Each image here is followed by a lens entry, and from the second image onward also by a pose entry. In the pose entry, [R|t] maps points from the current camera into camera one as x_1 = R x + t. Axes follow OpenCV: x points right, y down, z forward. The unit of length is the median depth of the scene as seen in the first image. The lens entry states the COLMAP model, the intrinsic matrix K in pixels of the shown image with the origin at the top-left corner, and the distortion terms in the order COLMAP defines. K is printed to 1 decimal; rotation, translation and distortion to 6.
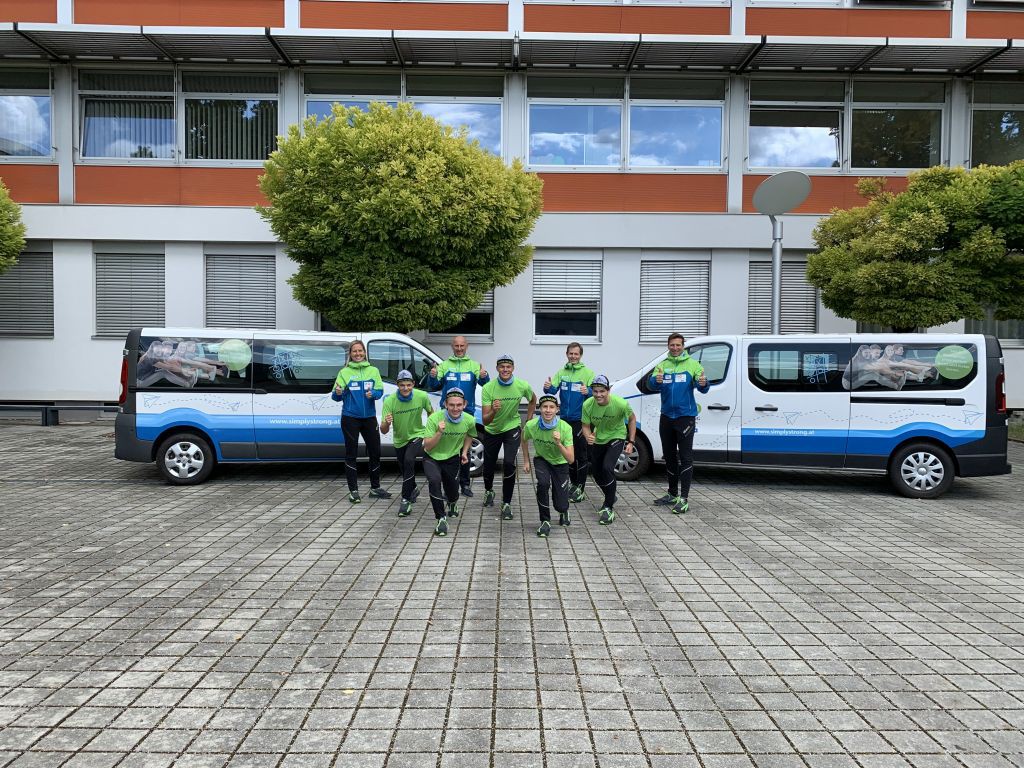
lens RADIAL K [[775.1, 0, 515.6], [0, 775.1, 385.9], [0, 0, 1]] dist [0.029034, -0.001660]
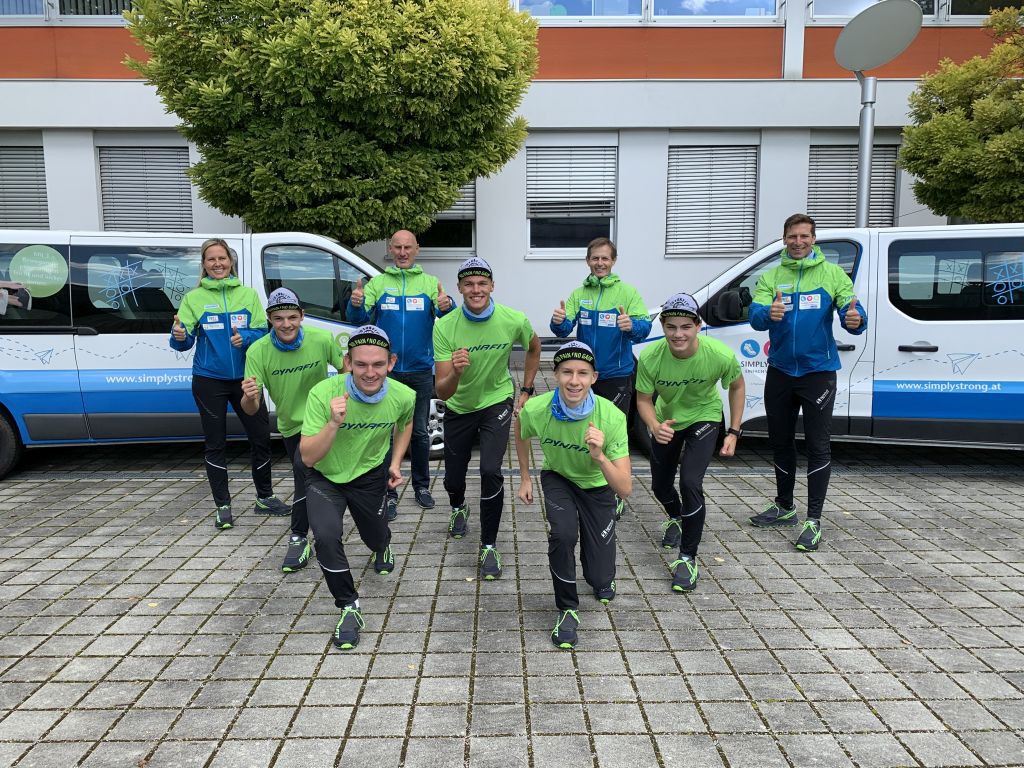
lens RADIAL K [[775.1, 0, 521.4], [0, 775.1, 384.6], [0, 0, 1]] dist [0.029034, -0.001660]
pose [[0.999743, -0.015756, 0.016280, 0.003011], [0.014172, 0.995546, 0.093207, -0.003623], [-0.017676, -0.092953, 0.995514, 0.381144]]
